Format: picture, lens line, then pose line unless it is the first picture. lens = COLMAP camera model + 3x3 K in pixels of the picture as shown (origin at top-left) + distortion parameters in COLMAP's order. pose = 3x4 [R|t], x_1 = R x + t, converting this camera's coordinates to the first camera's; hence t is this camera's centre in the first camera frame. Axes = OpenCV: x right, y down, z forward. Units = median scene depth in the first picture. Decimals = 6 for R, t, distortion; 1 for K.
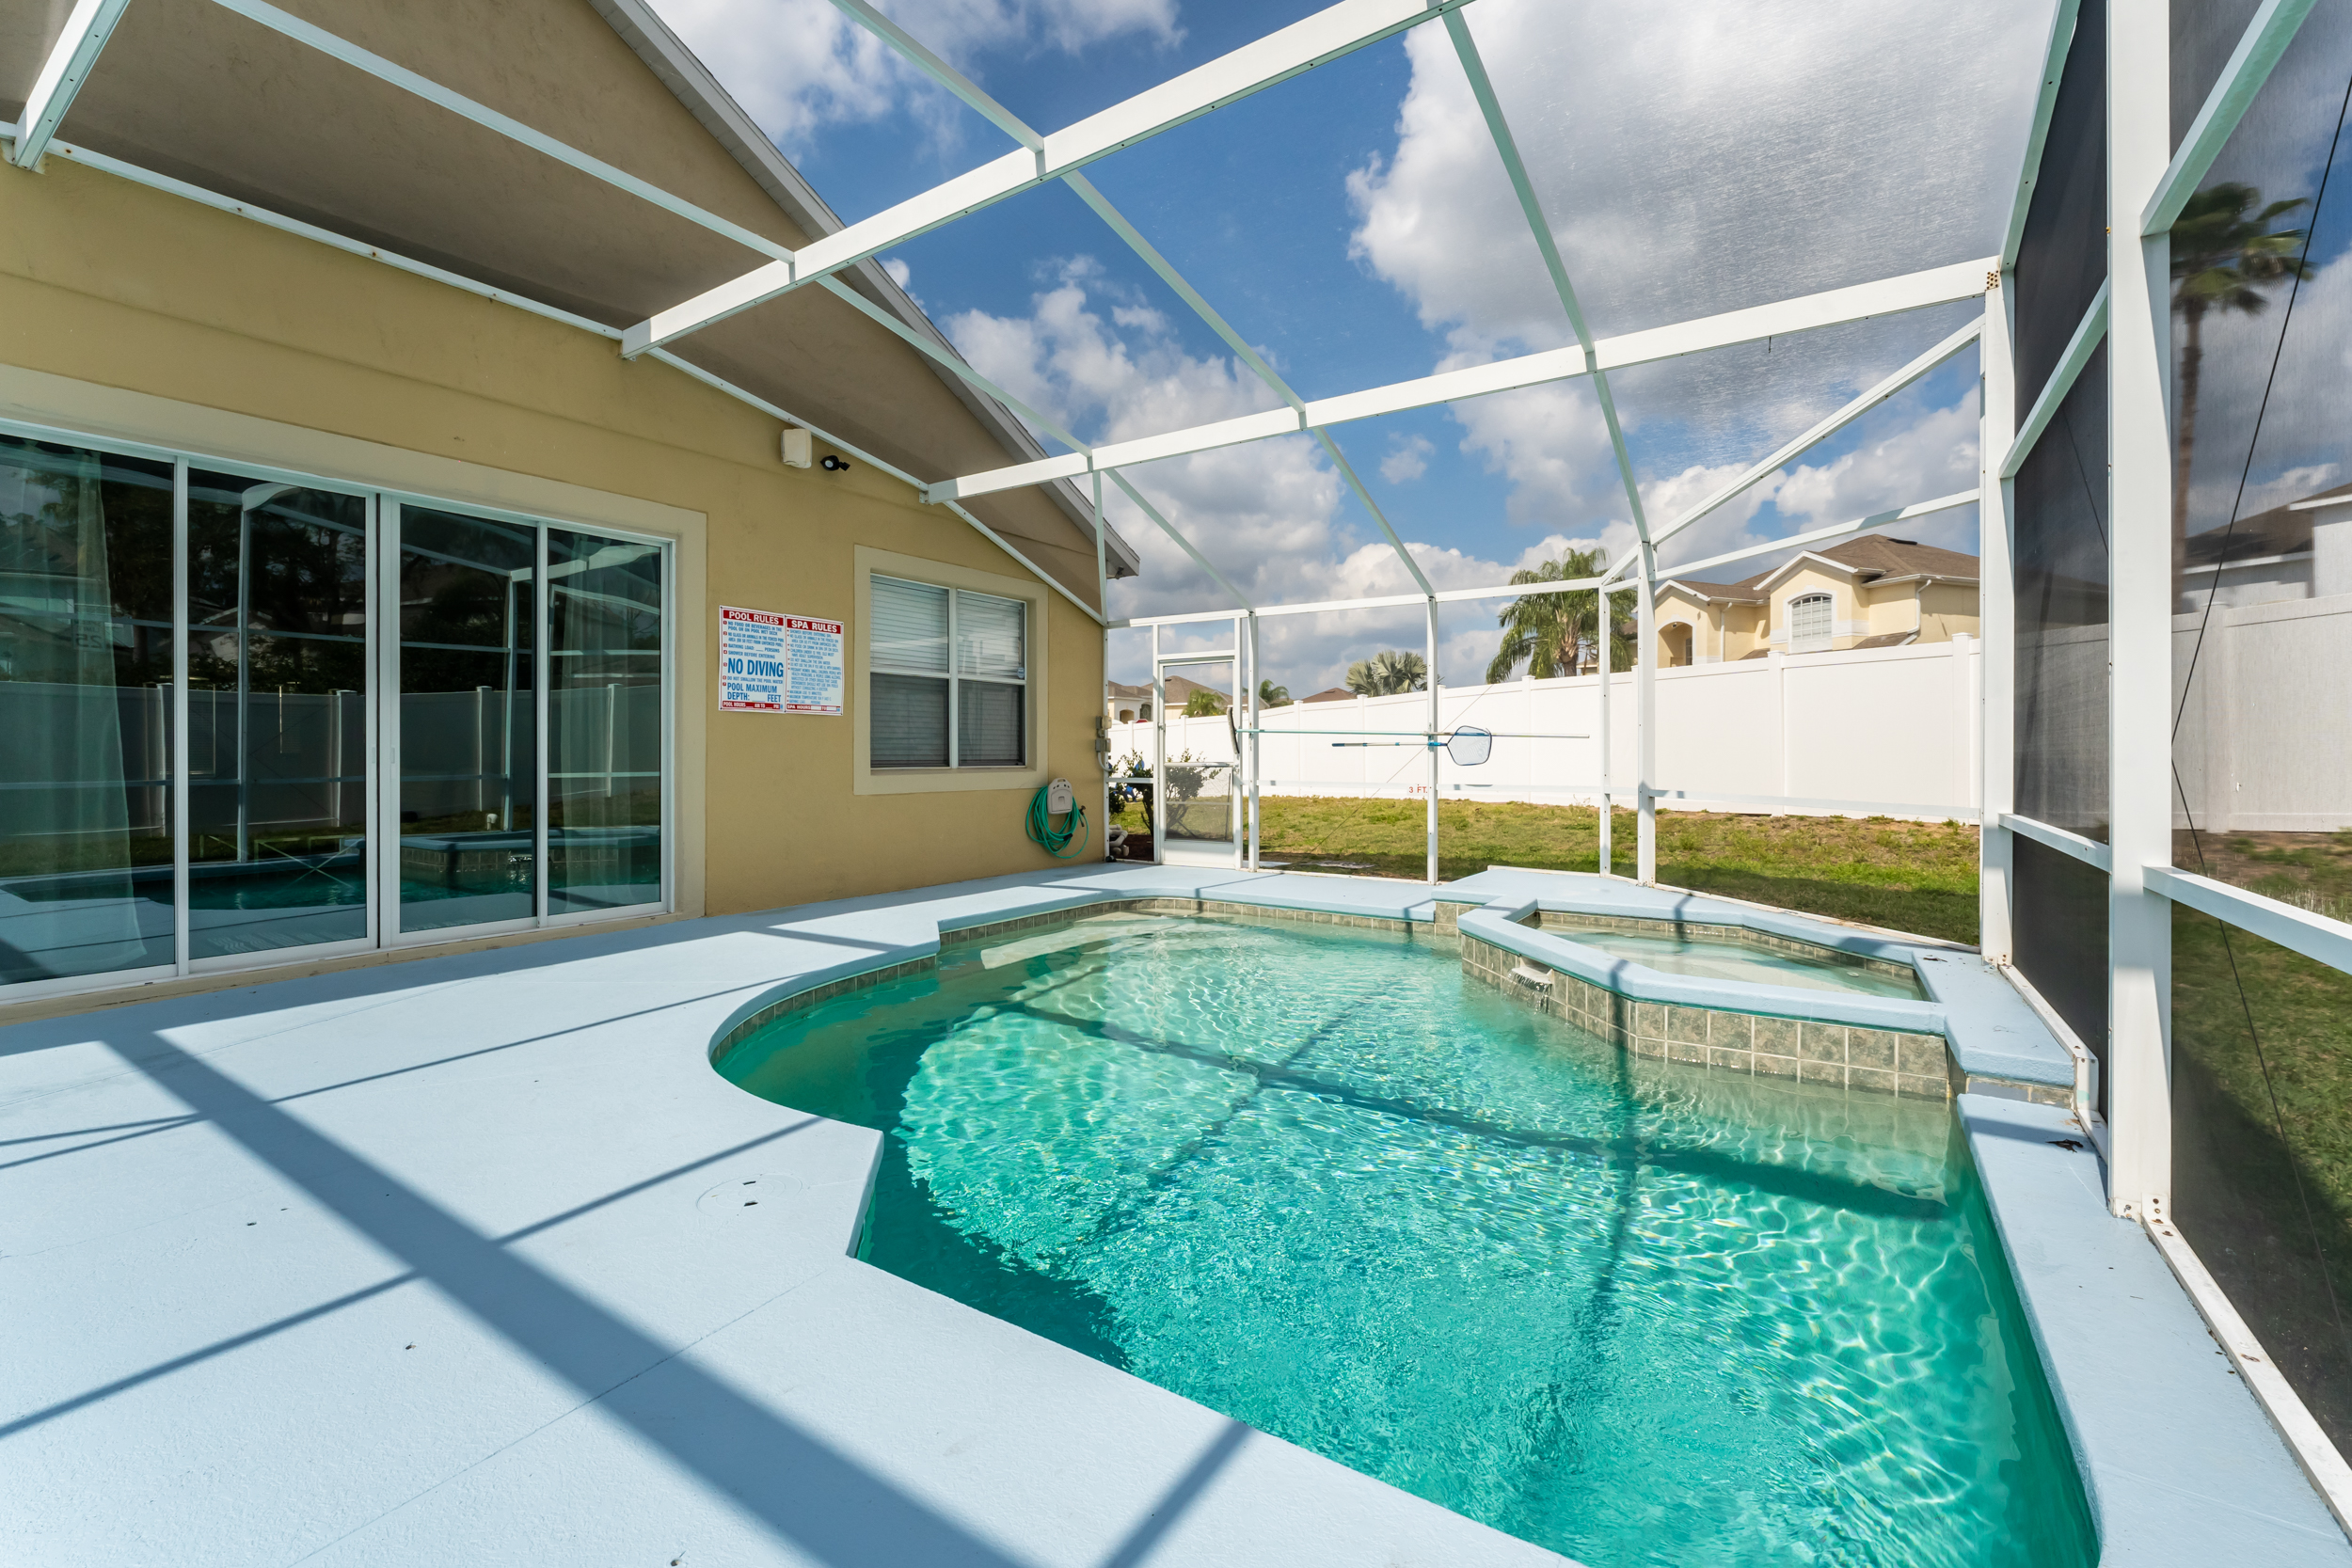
lens RADIAL K [[969.2, 0, 1176.0], [0, 969.2, 784.0], [0, 0, 1]] dist [-0.012024, -0.000497]
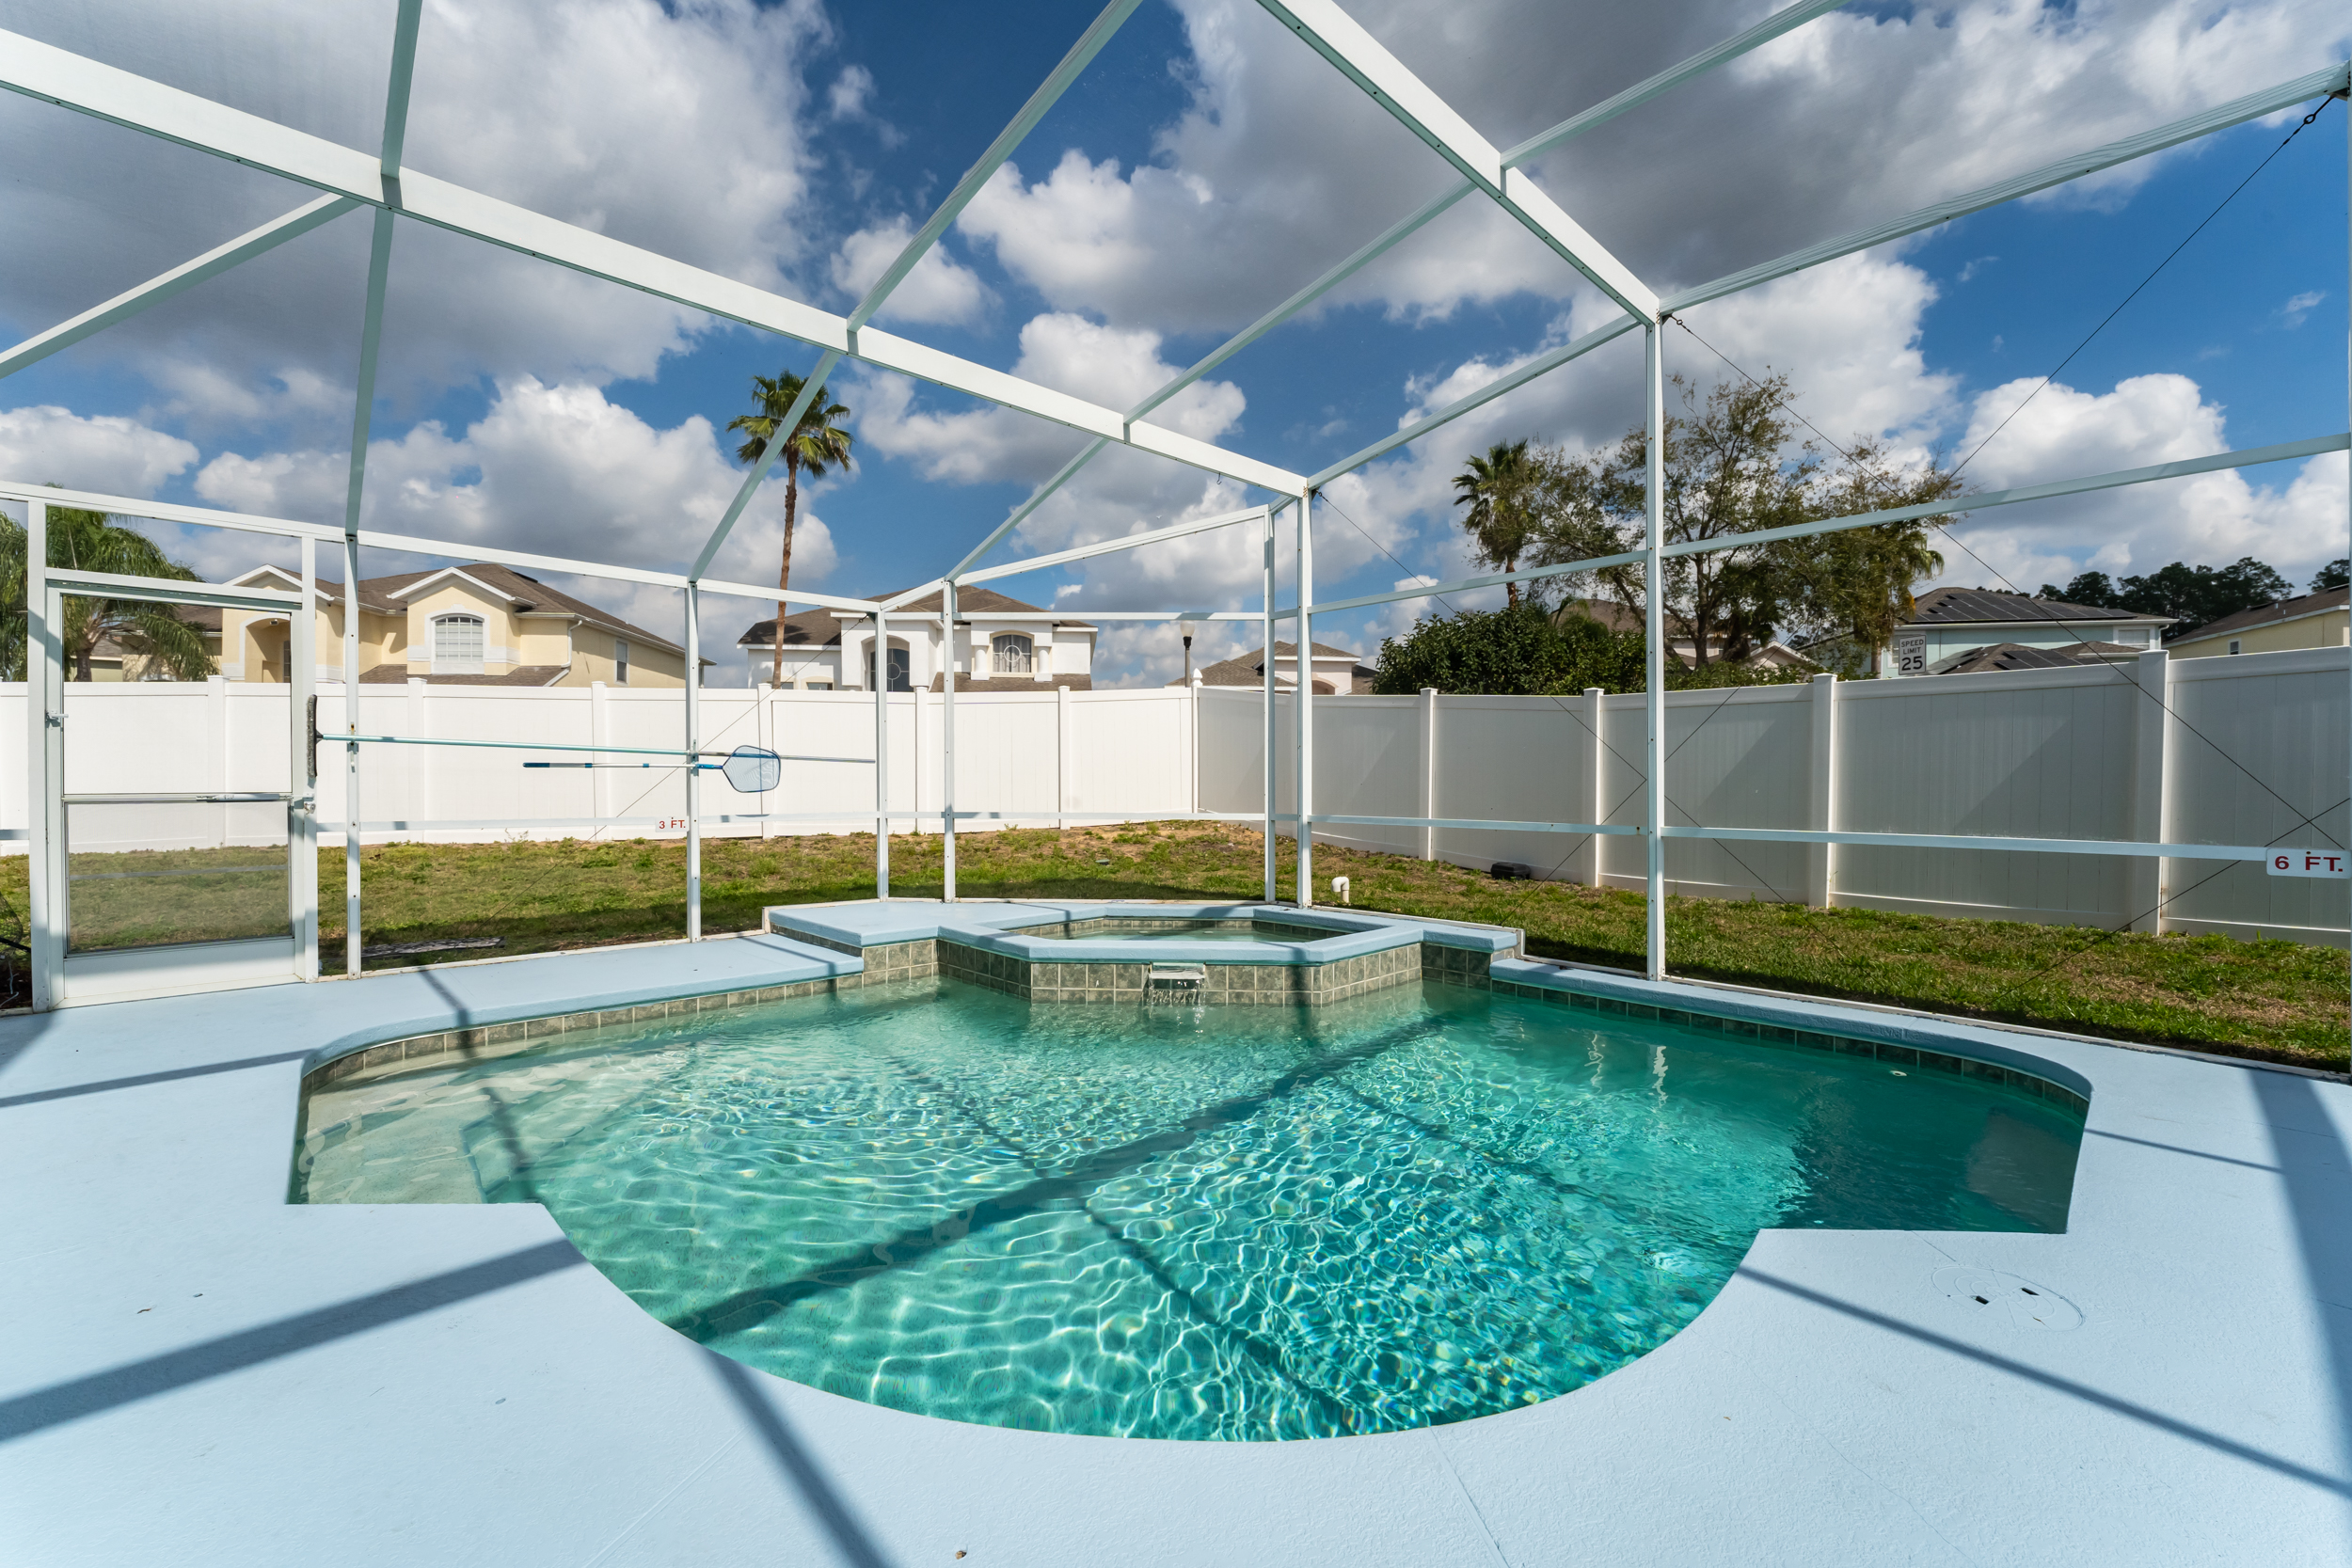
lens RADIAL K [[944.0, 0, 1176.0], [0, 944.0, 784.0], [0, 0, 1]] dist [-0.000183, -0.000023]
pose [[0.230076, -0.001443, 0.973172, -0.407831], [0.029040, 0.999564, -0.005384, -0.010901], [-0.972739, 0.029499, 0.230017, 0.437324]]
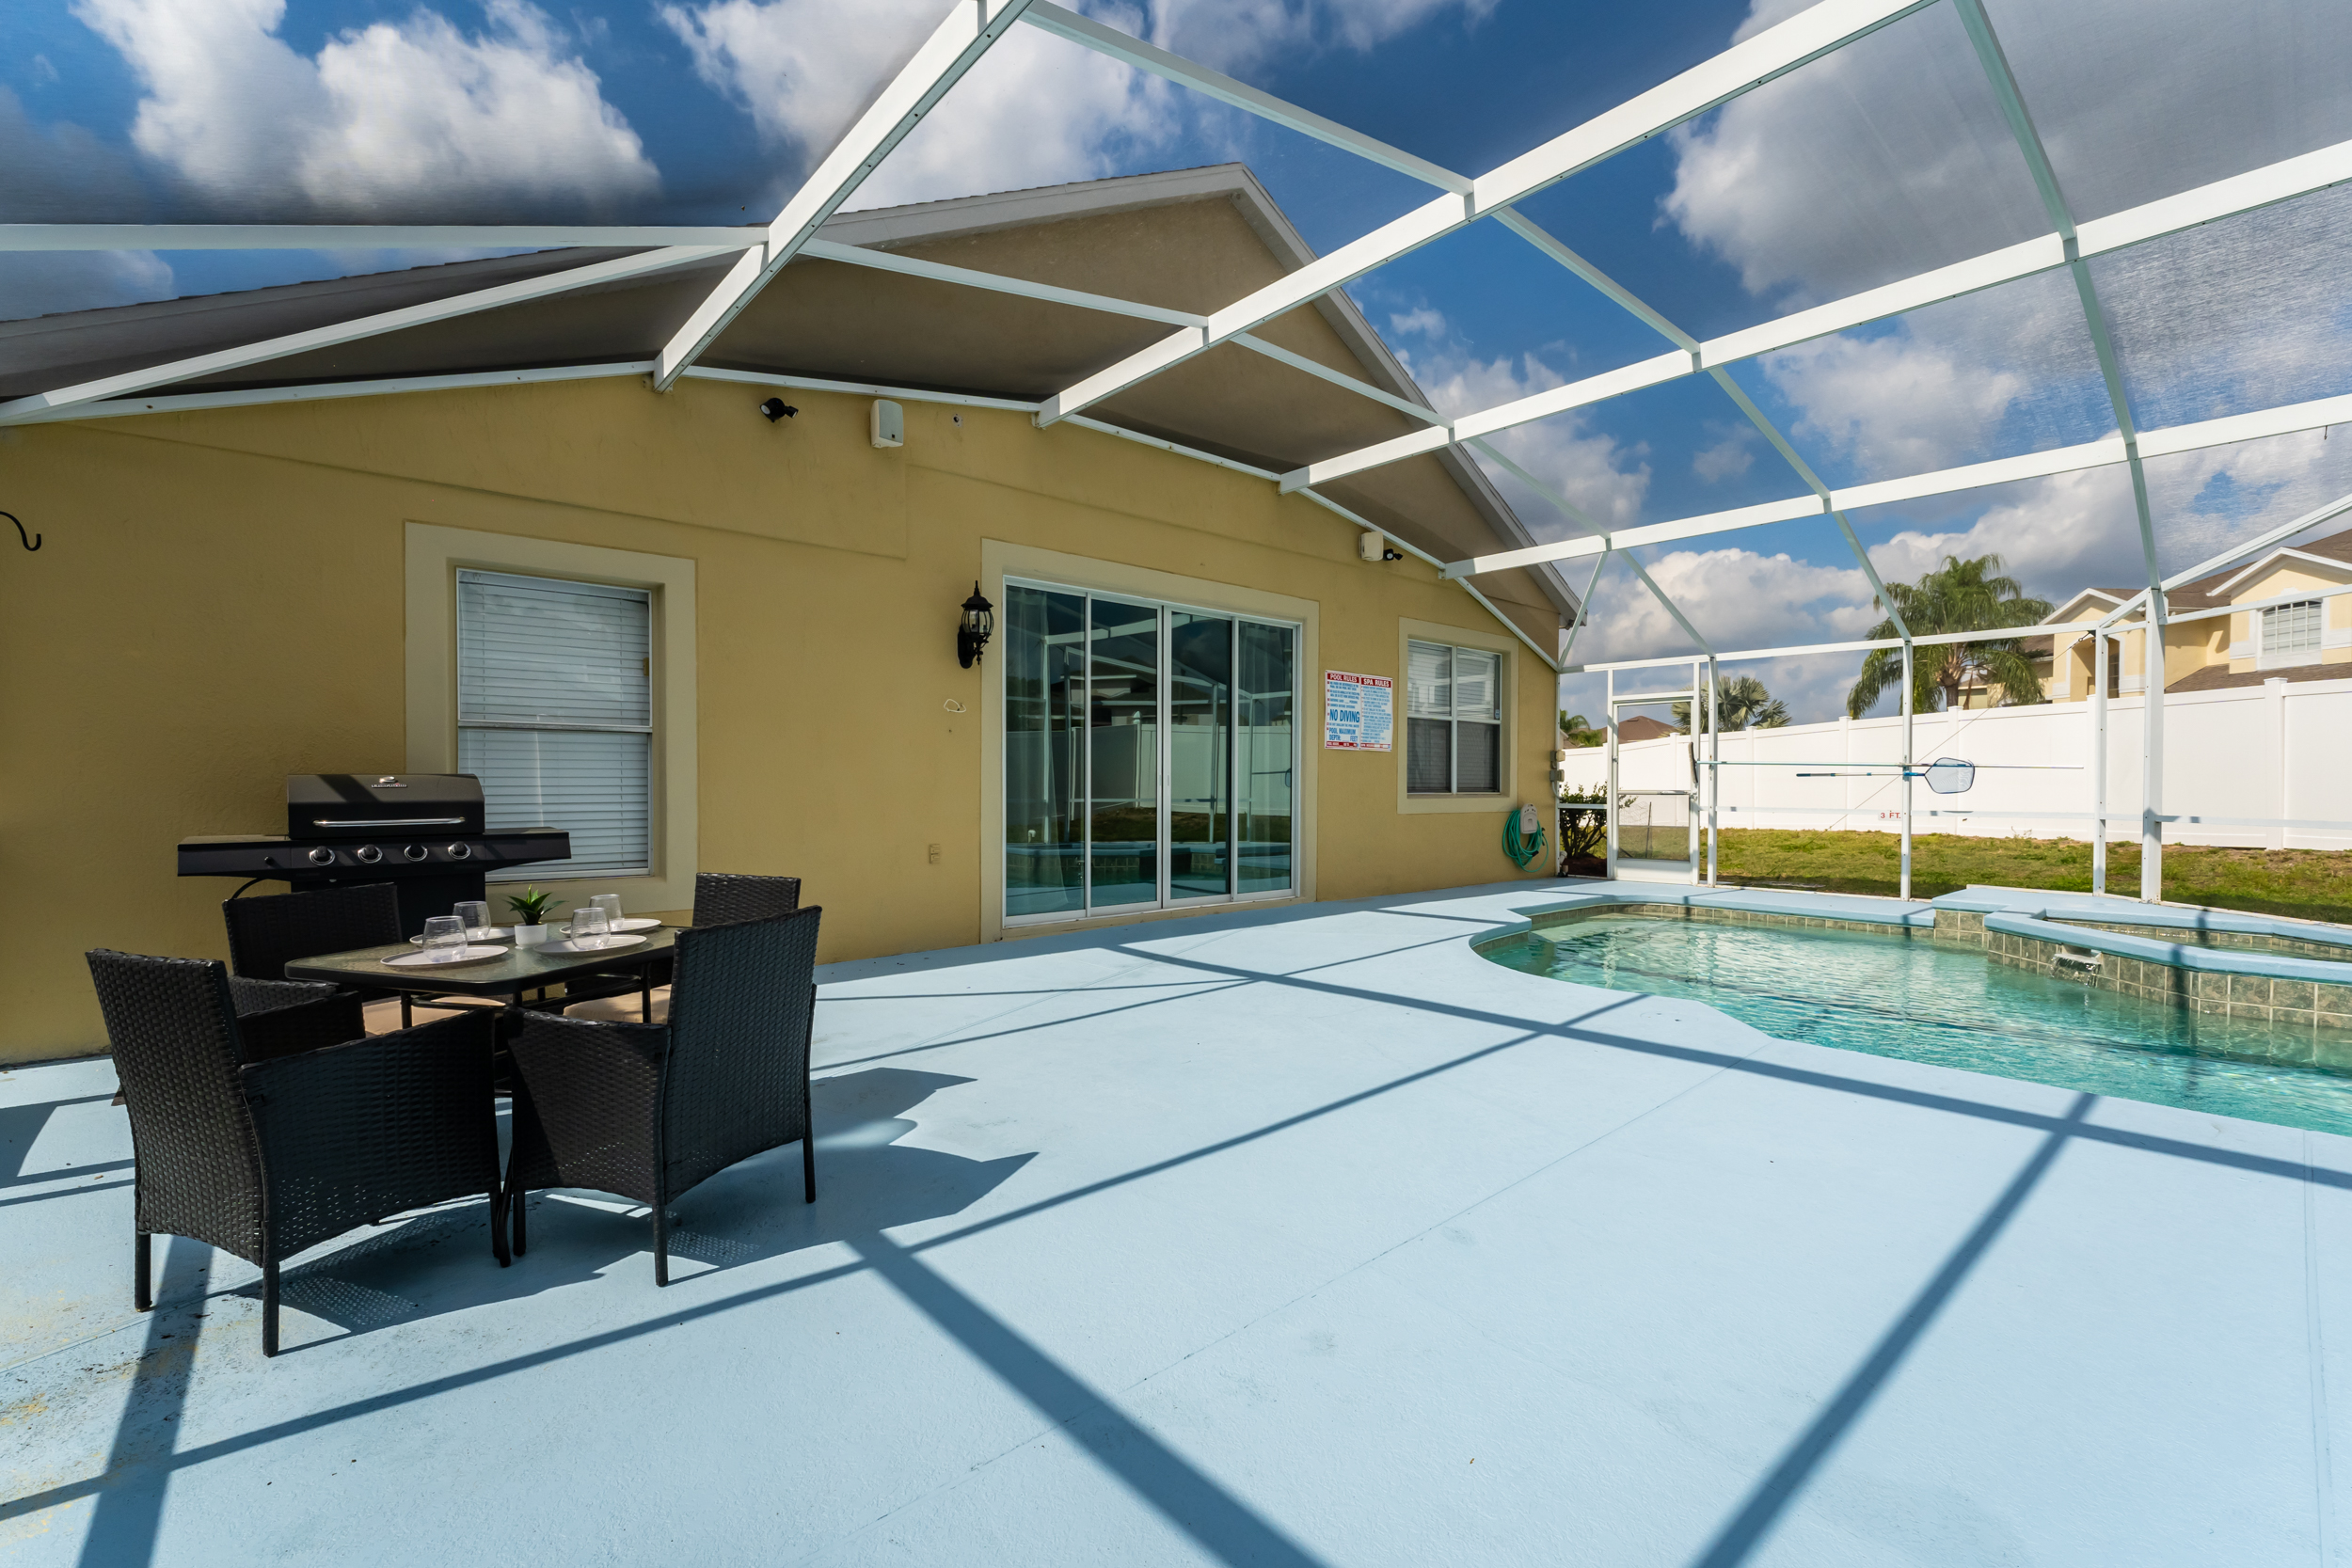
lens RADIAL K [[981.7, 0, 1188.3], [0, 981.7, 824.8], [0, 0, 1]] dist [-0.012694, 0.000692]
pose [[0.966560, 0.012812, -0.256121, -0.247130], [-0.010840, 0.999900, 0.009112, 0.015558], [0.256212, -0.006031, 0.966602, -0.294374]]
